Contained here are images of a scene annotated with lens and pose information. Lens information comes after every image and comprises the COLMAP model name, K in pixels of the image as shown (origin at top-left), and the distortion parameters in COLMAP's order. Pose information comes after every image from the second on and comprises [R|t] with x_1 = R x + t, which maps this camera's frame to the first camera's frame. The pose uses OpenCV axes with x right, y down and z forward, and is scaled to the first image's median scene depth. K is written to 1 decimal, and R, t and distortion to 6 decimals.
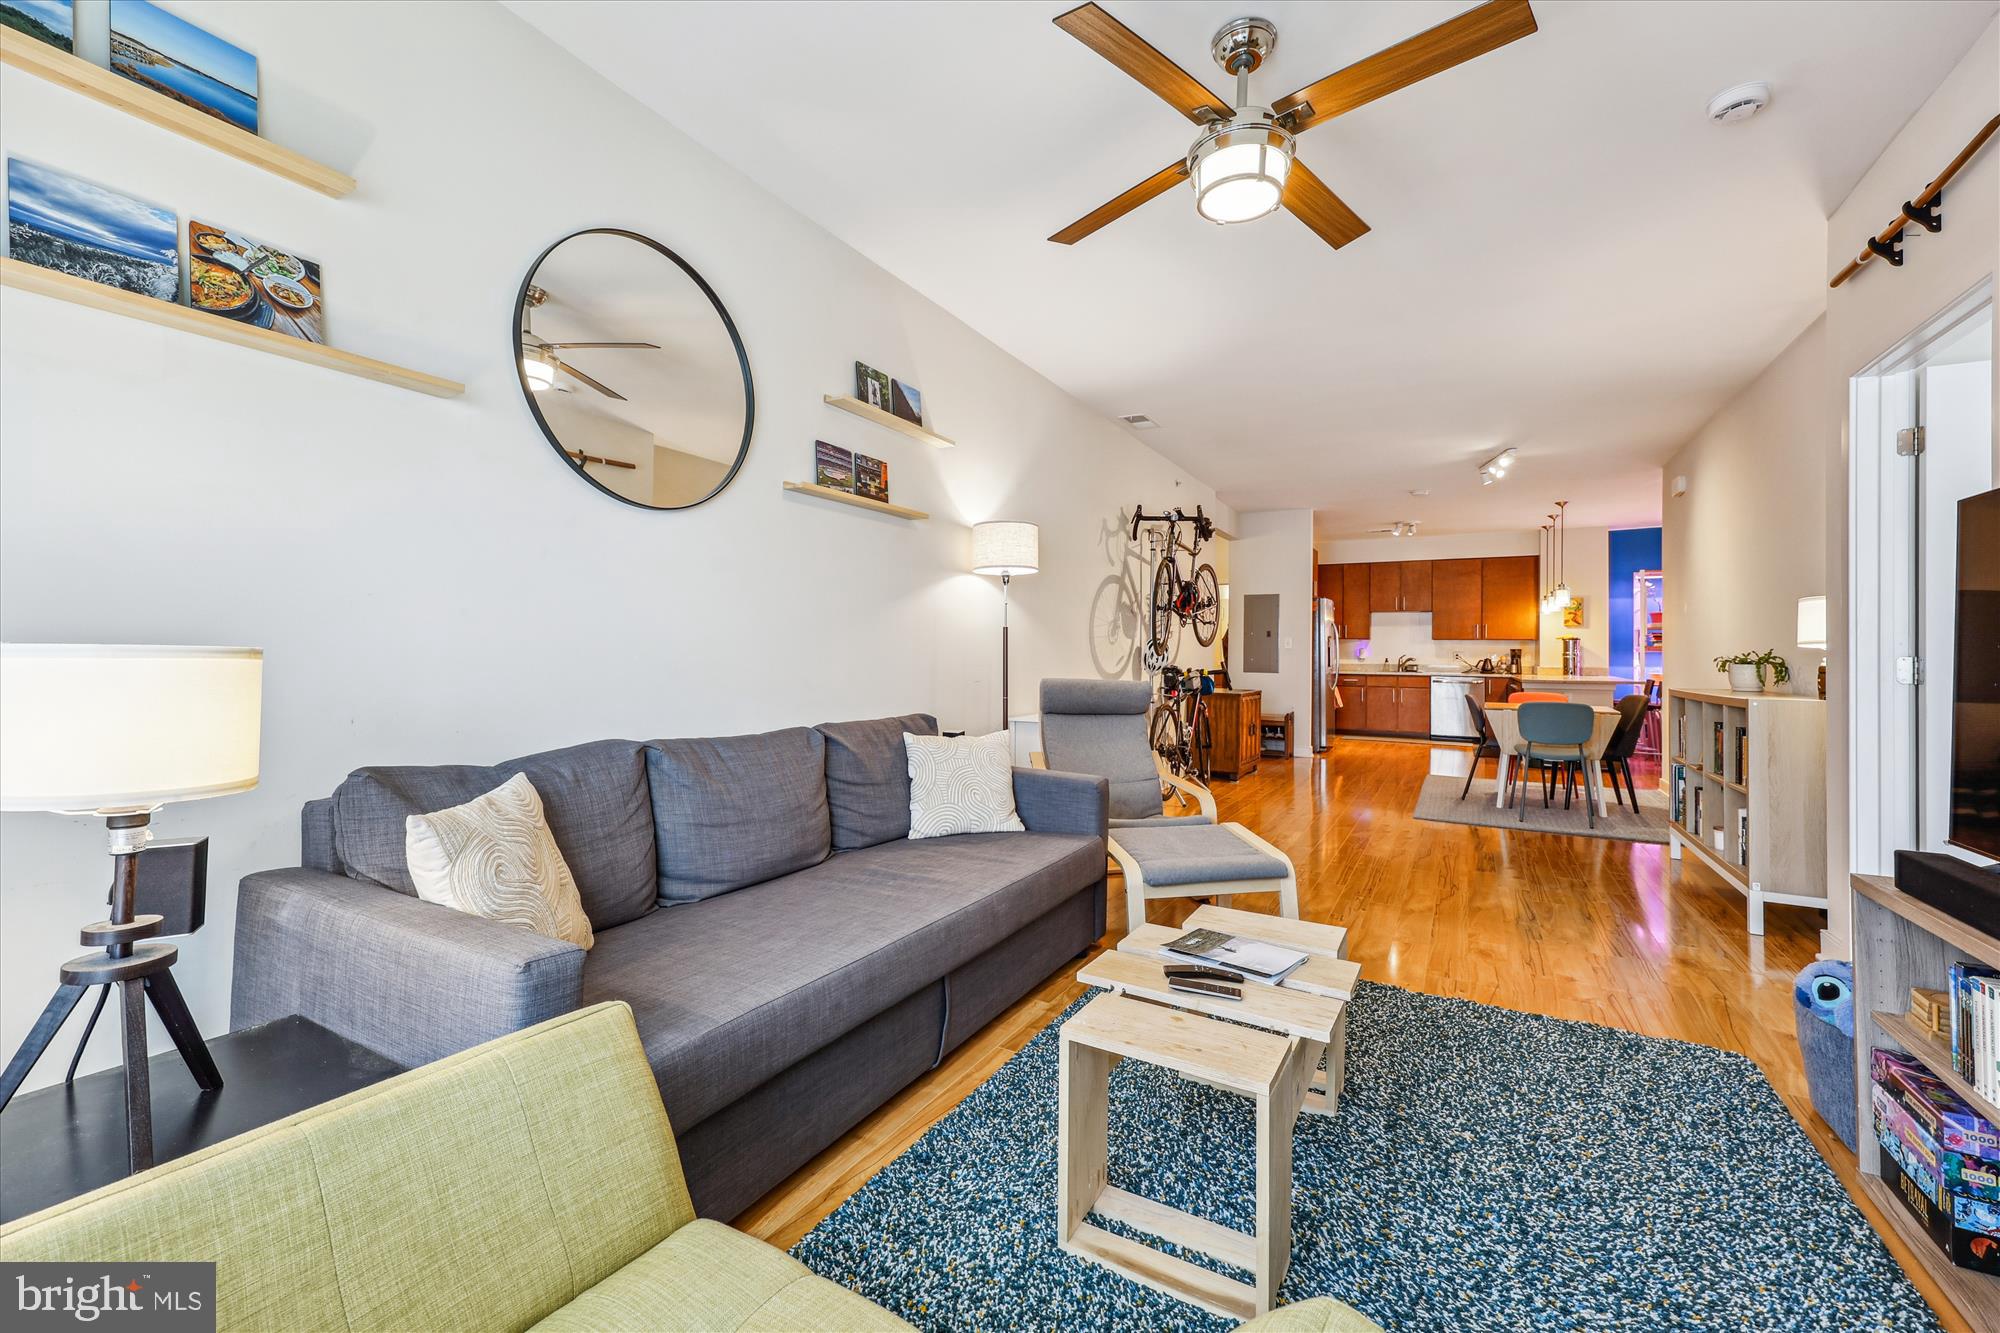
lens RADIAL K [[807.0, 0, 1003.7], [0, 807.0, 649.5], [0, 0, 1]] dist [0.012423, 0.000091]
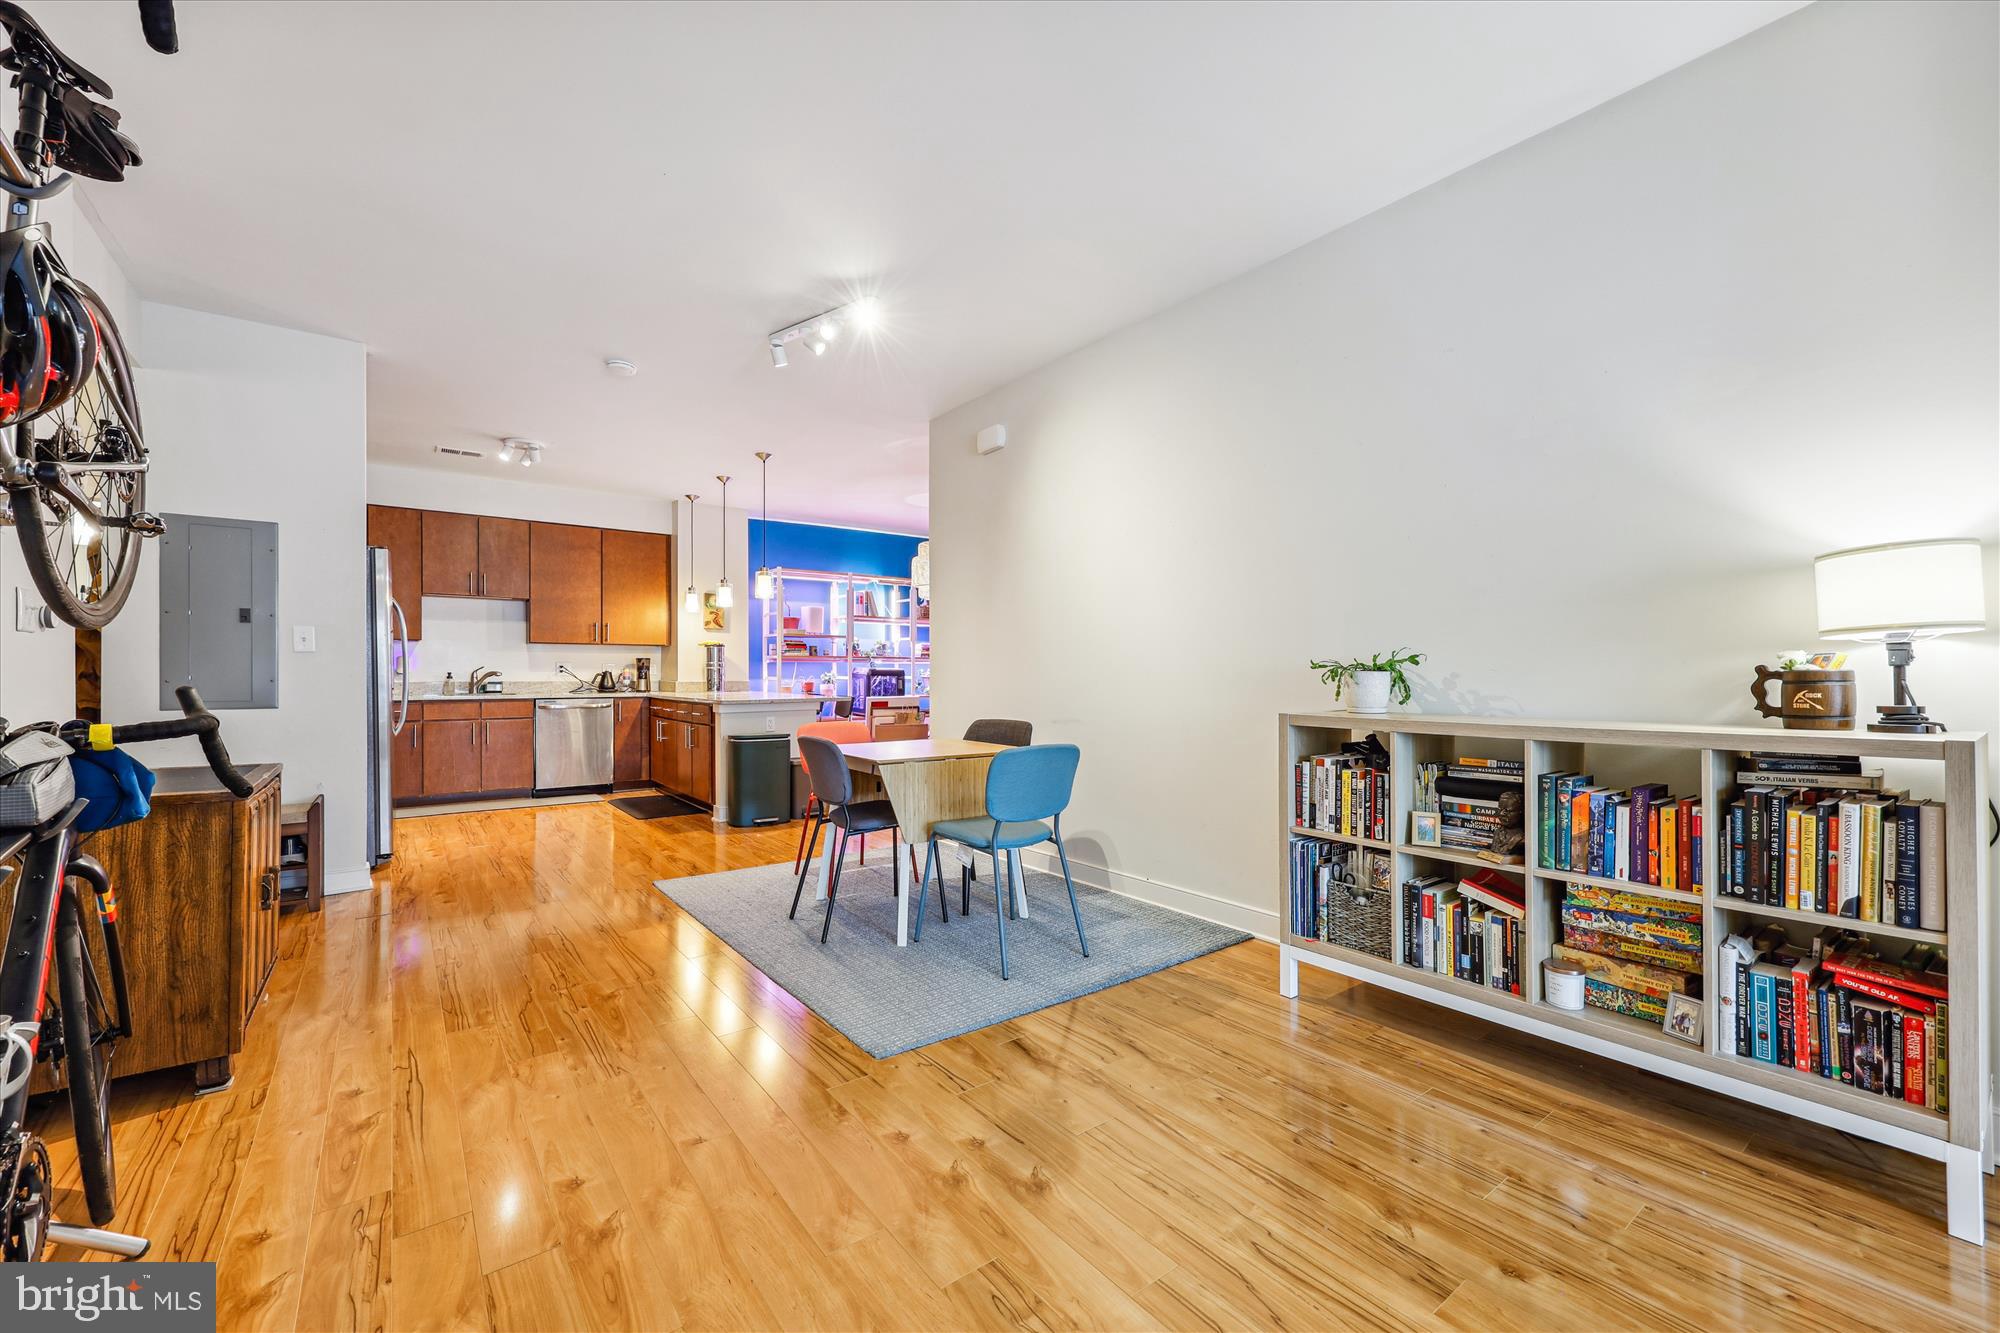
lens RADIAL K [[807.0, 0, 1004.9], [0, 807.0, 673.9], [0, 0, 1]] dist [0.012423, 0.000091]
pose [[0.393616, -0.012015, 0.919196, 0.081849], [0.000913, 0.999919, 0.012679, 0.004834], [-0.919275, -0.004152, 0.393595, 0.400832]]
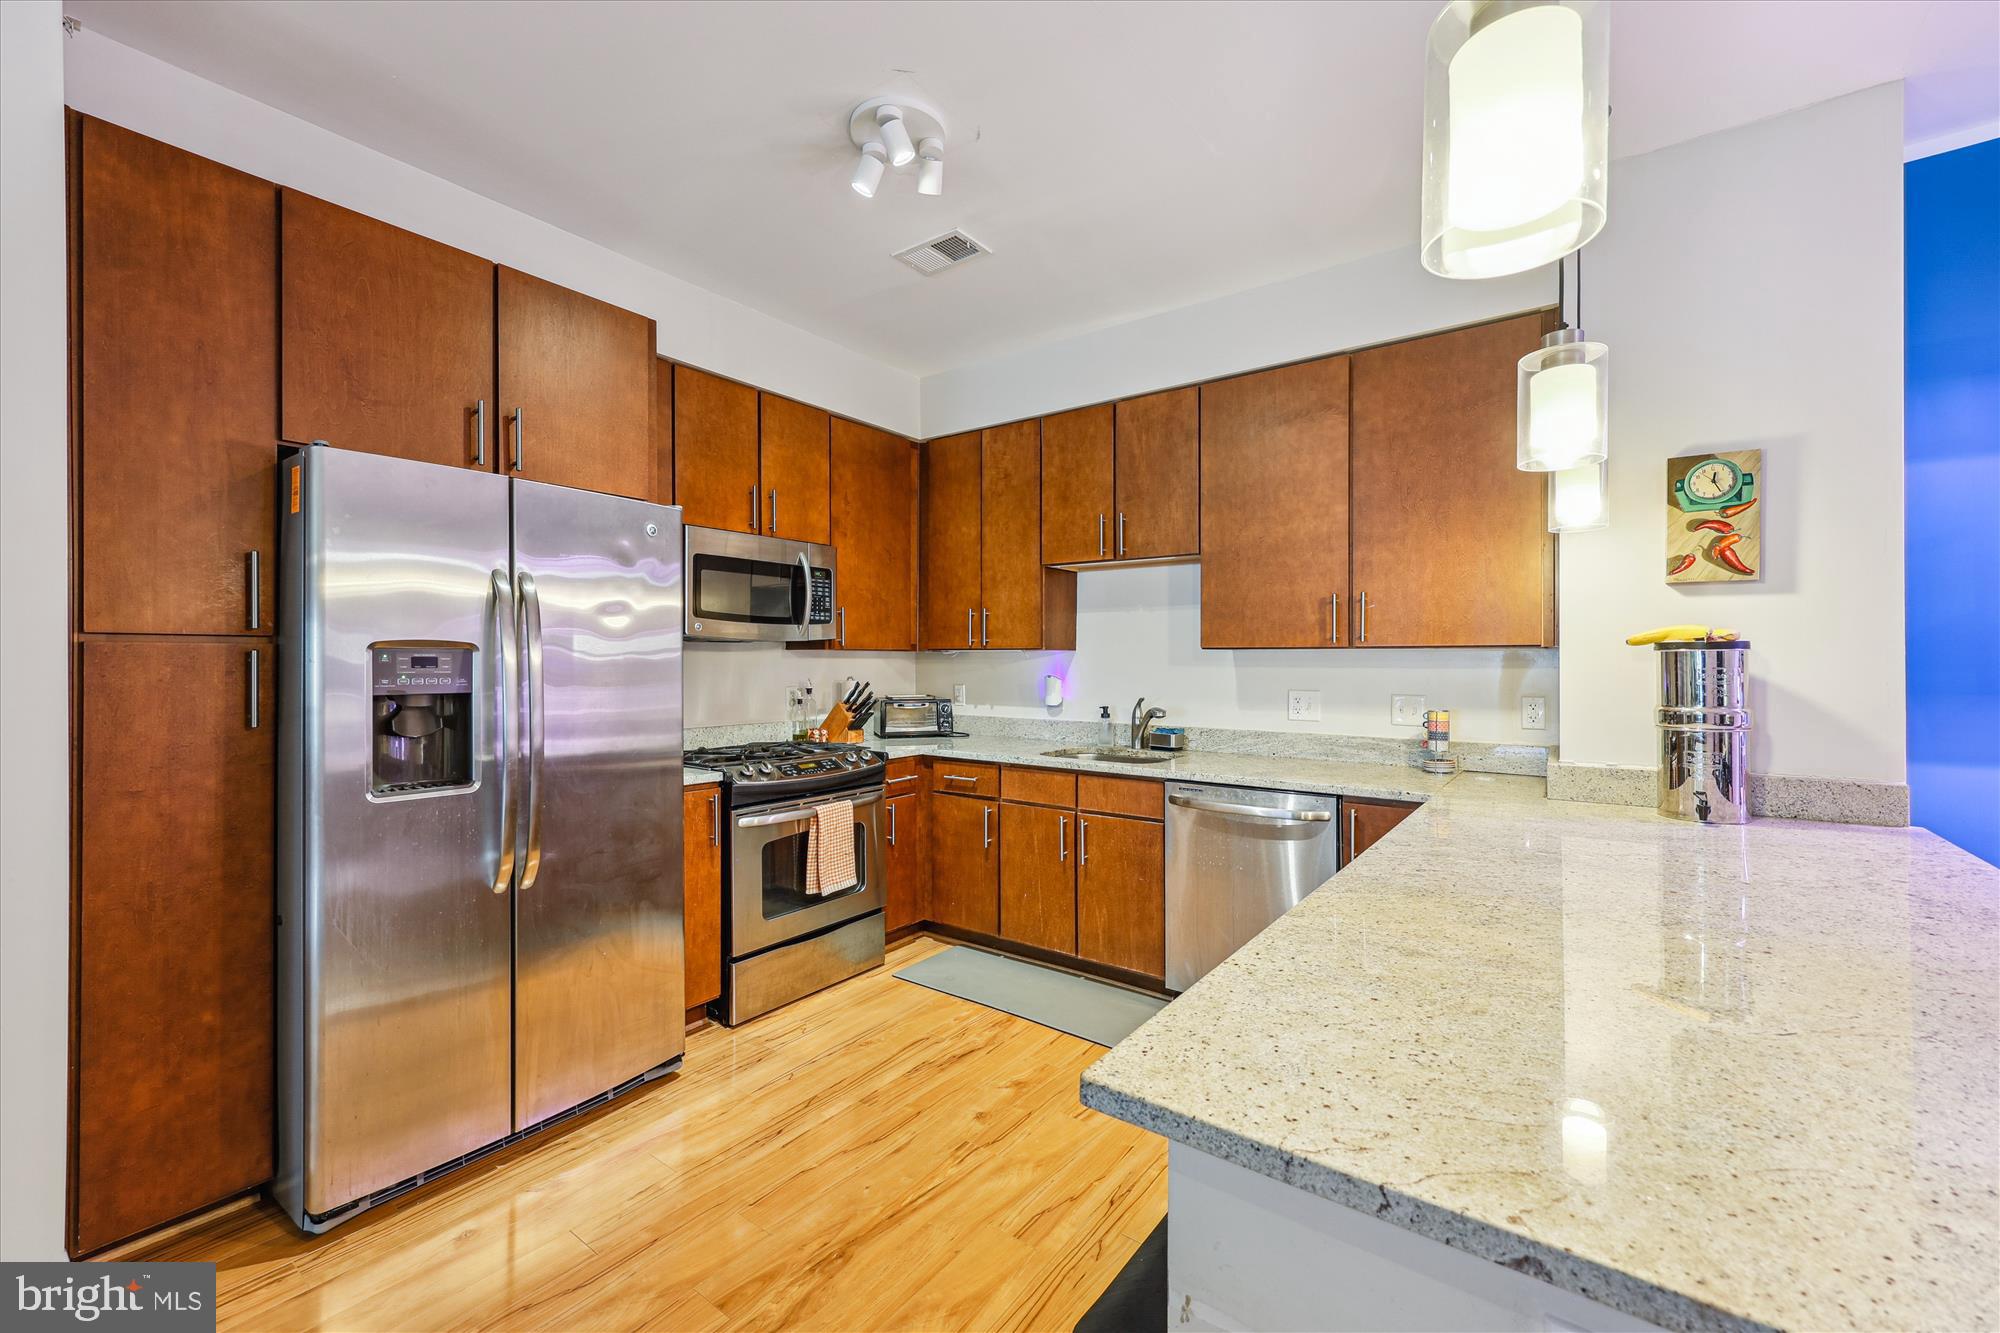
lens RADIAL K [[807.0, 0, 999.3], [0, 807.0, 662.7], [0, 0, 1]] dist [0.012423, 0.000091]
pose [[0.993070, -0.009177, -0.117162, 0.502390], [0.009517, 0.999952, 0.002351, -0.009028], [0.117135, -0.003450, 0.993110, 0.711358]]
